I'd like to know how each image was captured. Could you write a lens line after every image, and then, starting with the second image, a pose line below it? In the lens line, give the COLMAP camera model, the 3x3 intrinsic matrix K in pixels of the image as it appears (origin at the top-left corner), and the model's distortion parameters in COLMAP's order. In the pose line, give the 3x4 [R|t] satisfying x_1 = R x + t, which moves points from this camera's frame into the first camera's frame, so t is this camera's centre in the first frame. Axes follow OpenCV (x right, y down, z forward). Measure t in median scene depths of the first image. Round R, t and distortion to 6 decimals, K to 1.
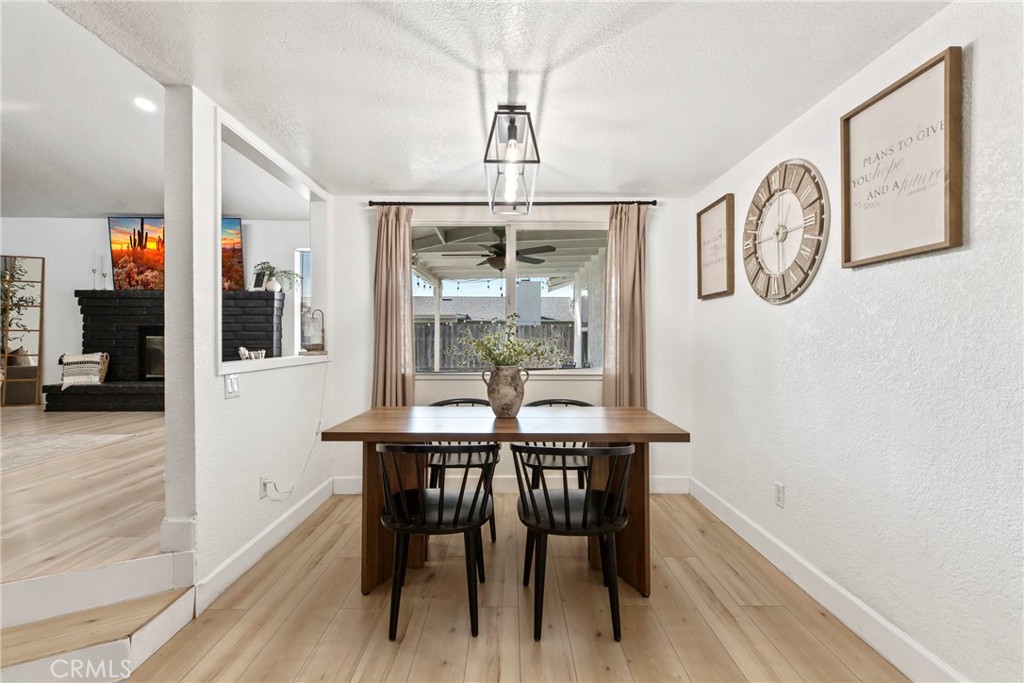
lens RADIAL K [[464.6, 0, 513.1], [0, 464.6, 339.0], [0, 0, 1]] dist [-0.000215, 0.000171]
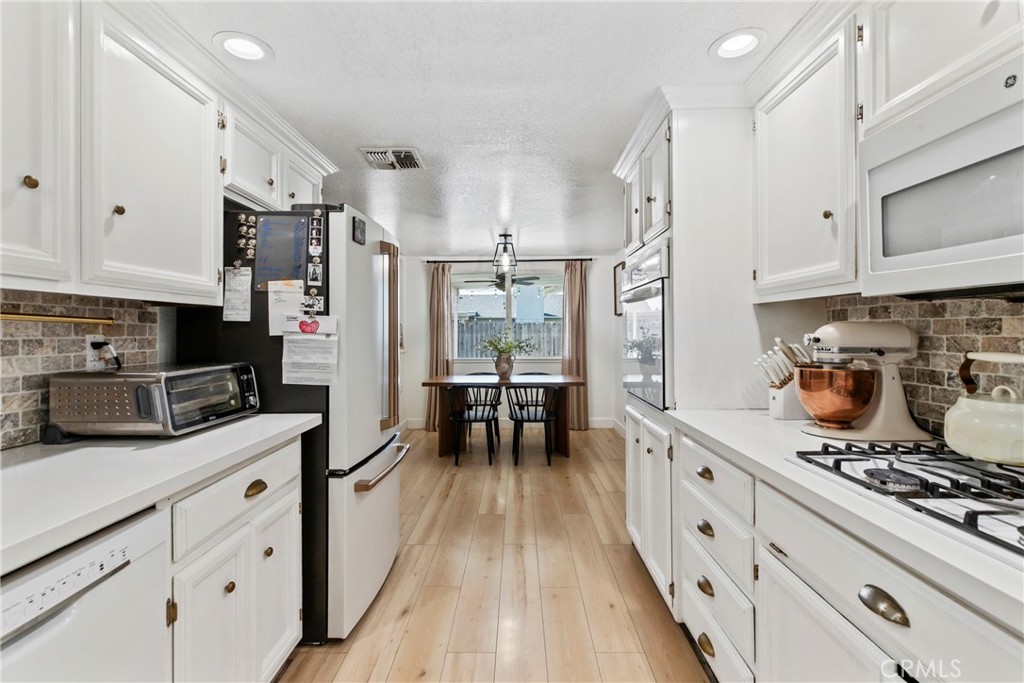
lens RADIAL K [[464.6, 0, 512.7], [0, 464.6, 334.1], [0, 0, 1]] dist [-0.000215, 0.000171]
pose [[0.999816, -0.005796, -0.018311, 0.044315], [0.005848, 0.999979, 0.002810, -0.023123], [0.018294, -0.002917, 0.999828, -0.768685]]
